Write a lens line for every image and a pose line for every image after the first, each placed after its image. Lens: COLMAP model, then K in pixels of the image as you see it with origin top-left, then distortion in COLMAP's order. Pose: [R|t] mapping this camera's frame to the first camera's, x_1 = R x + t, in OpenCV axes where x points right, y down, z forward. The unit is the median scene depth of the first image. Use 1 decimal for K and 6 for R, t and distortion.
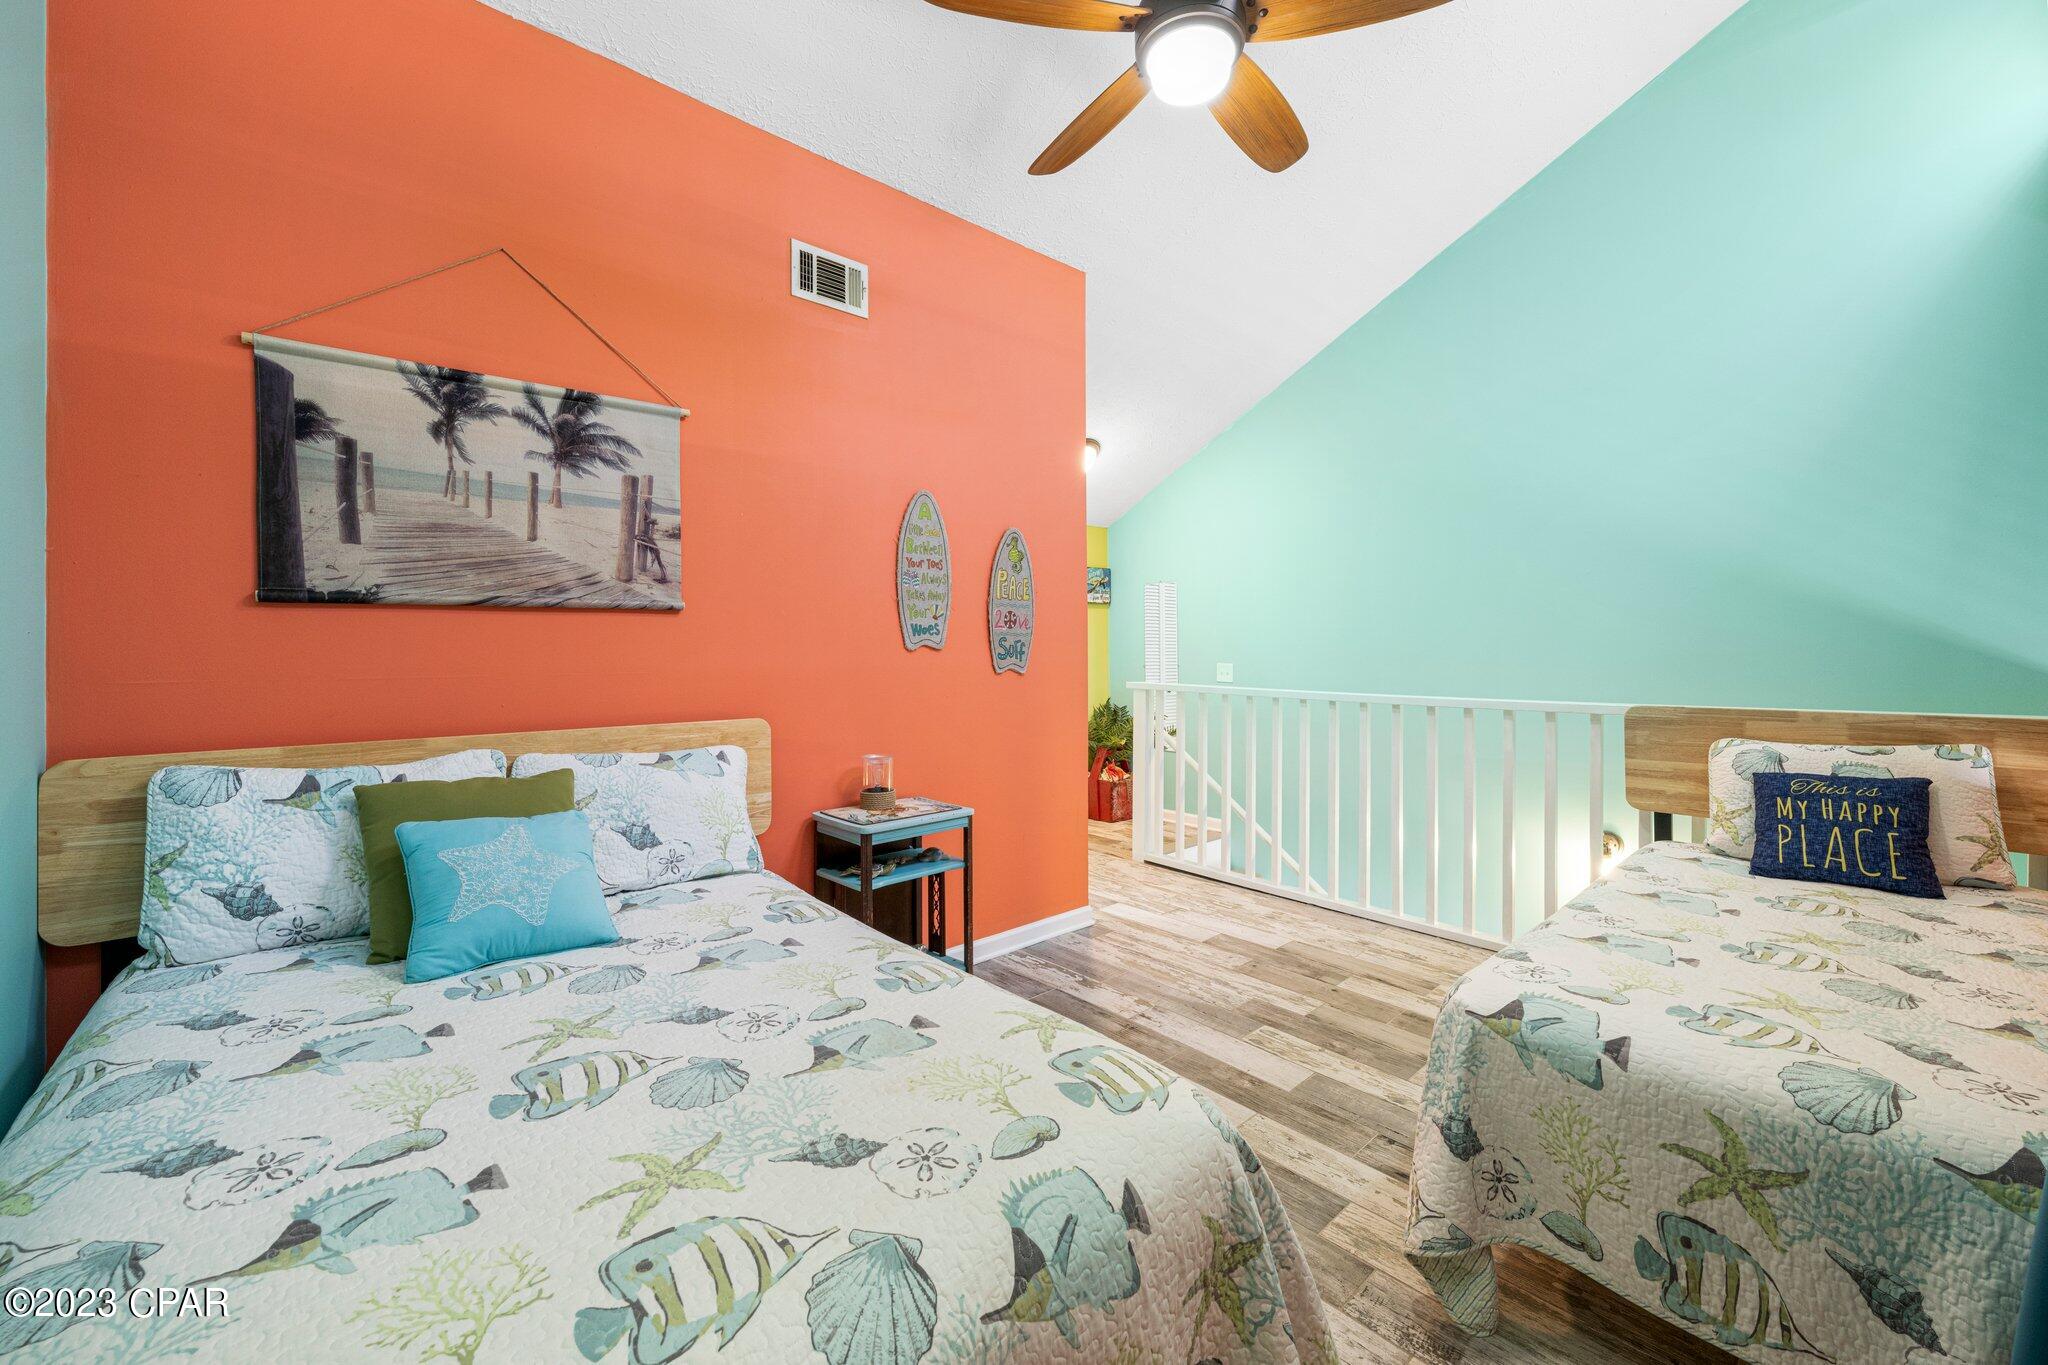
lens RADIAL K [[807.0, 0, 1023.7], [0, 807.0, 660.1], [0, 0, 1]] dist [-0.000189, -0.000798]
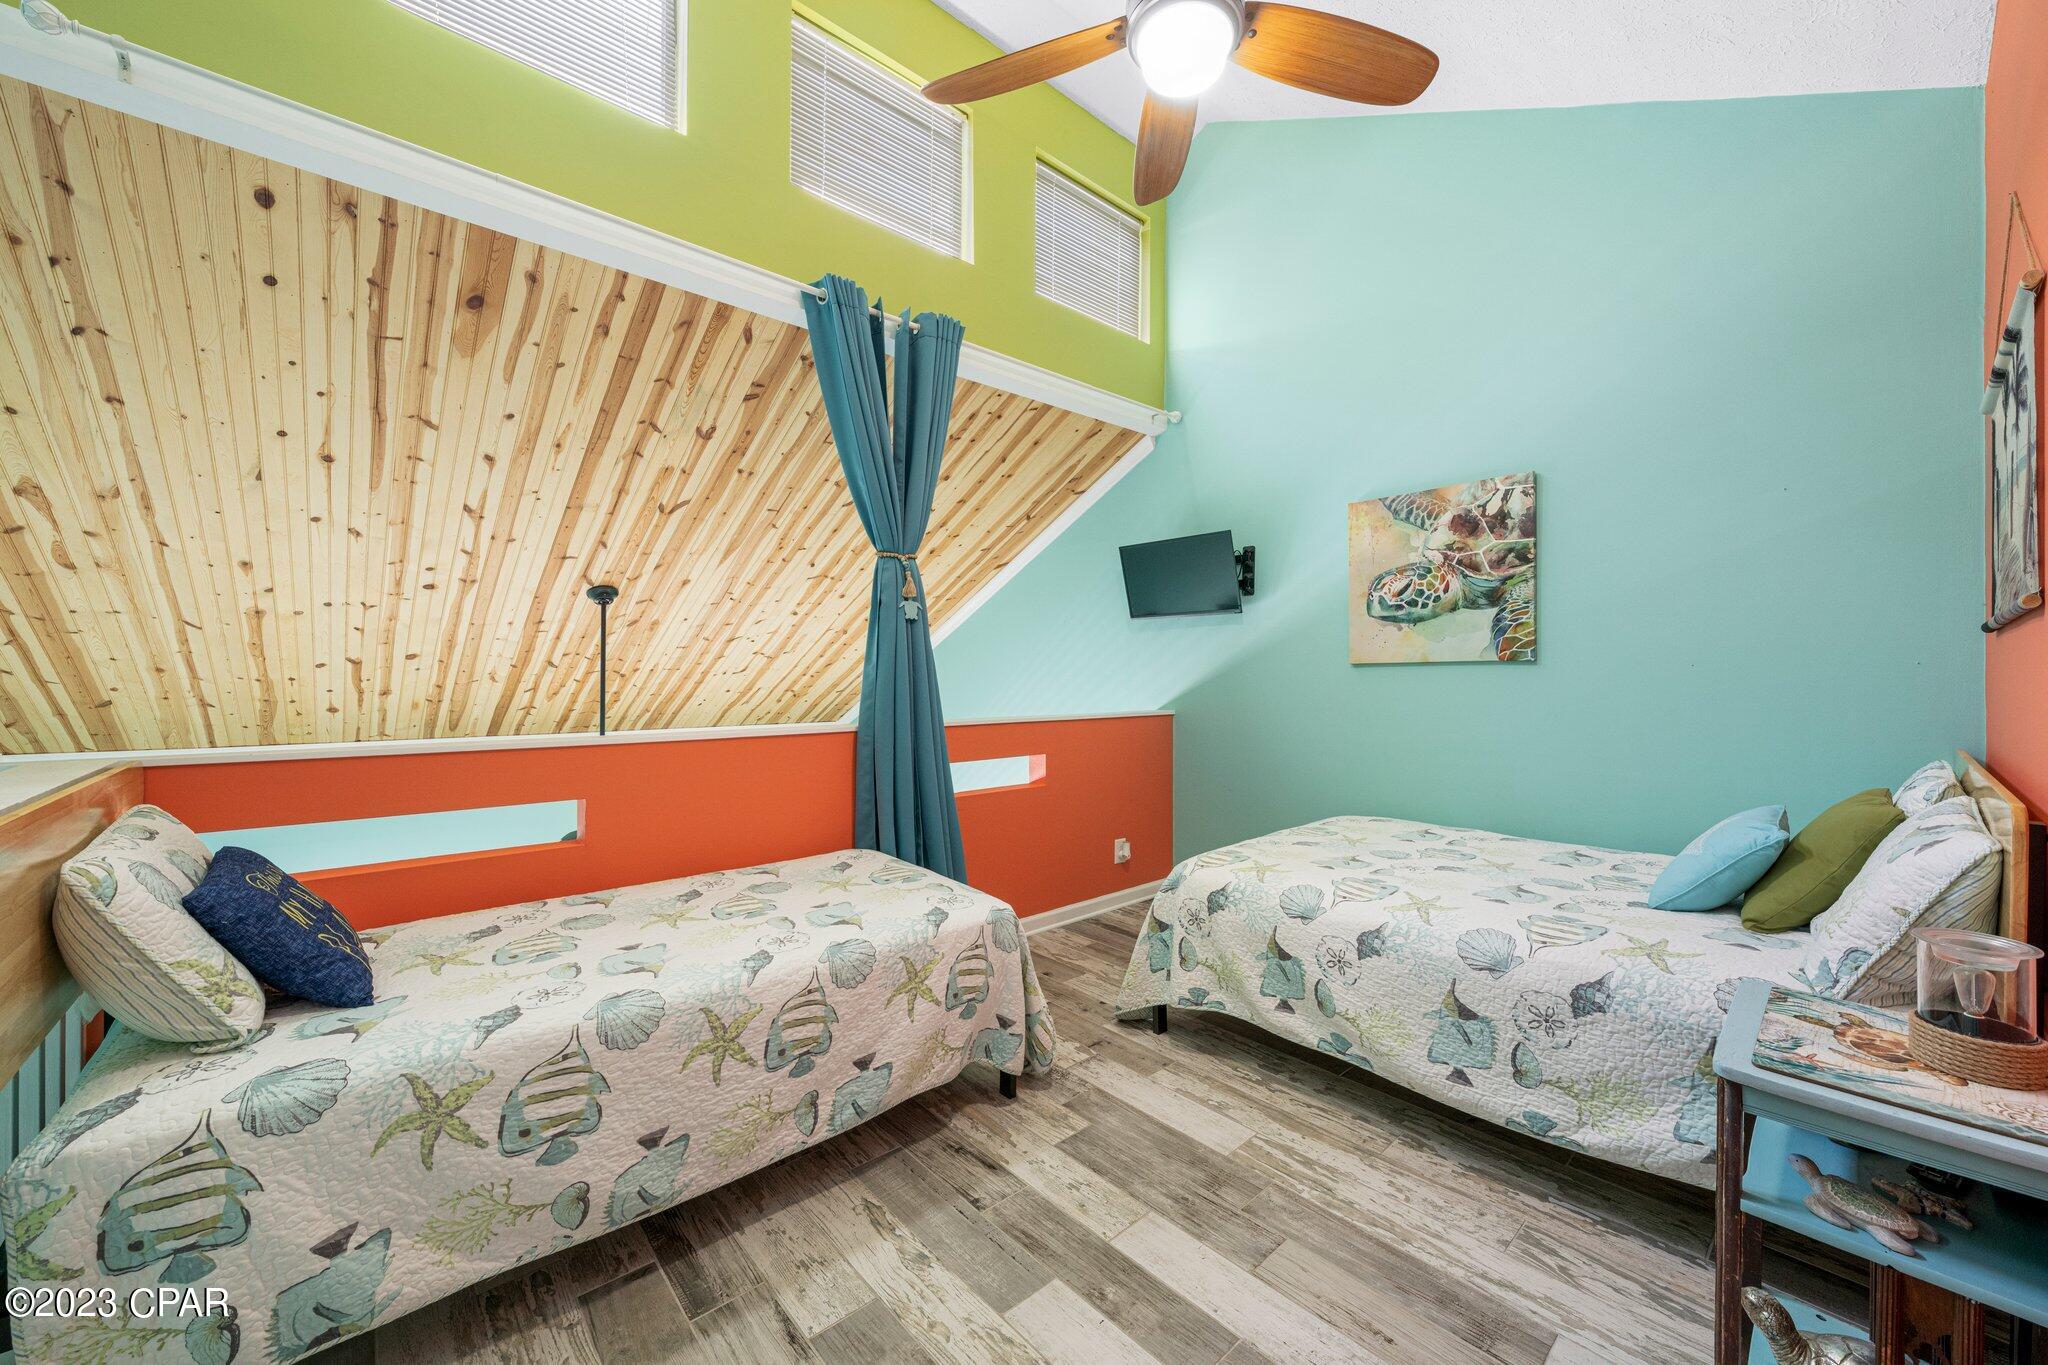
lens RADIAL K [[807.0, 0, 1026.2], [0, 807.0, 678.9], [0, 0, 1]] dist [-0.000189, -0.000798]
pose [[-0.999968, 0.006989, -0.003833, 0.280966], [0.006928, 0.999856, 0.015481, -0.016027], [0.003940, 0.015453, -0.999873, 1.363719]]
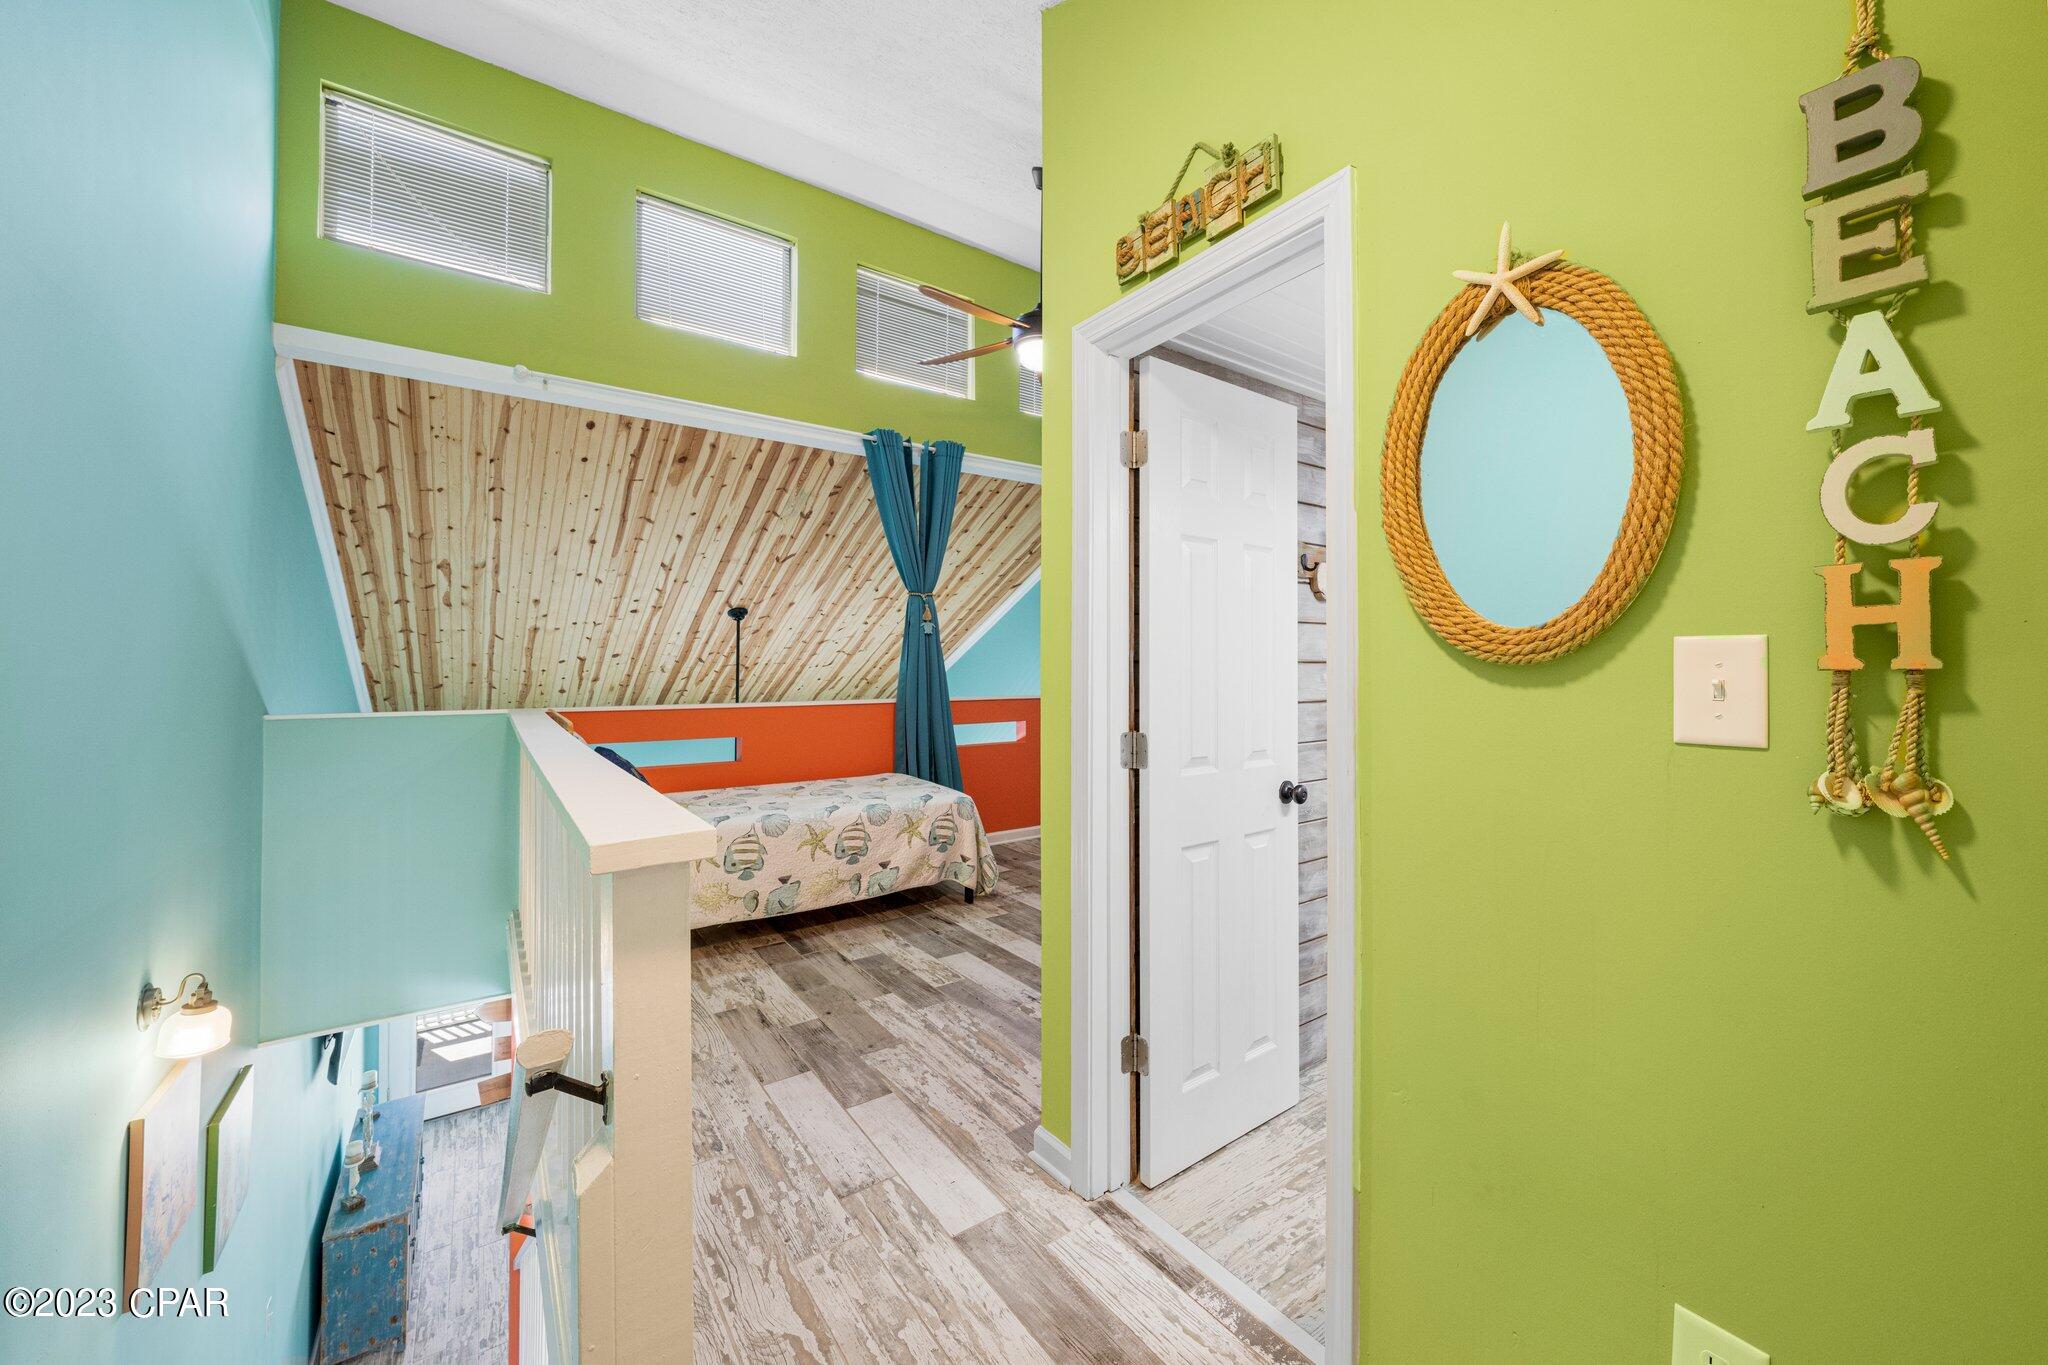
lens RADIAL K [[807.0, 0, 1022.2], [0, 807.0, 662.2], [0, 0, 1]] dist [-0.000189, -0.000798]
pose [[-0.994444, 0.007879, 0.104968, 0.041627], [0.008519, 0.999948, 0.005646, -0.026764], [-0.104919, 0.006509, -0.994460, 2.009282]]
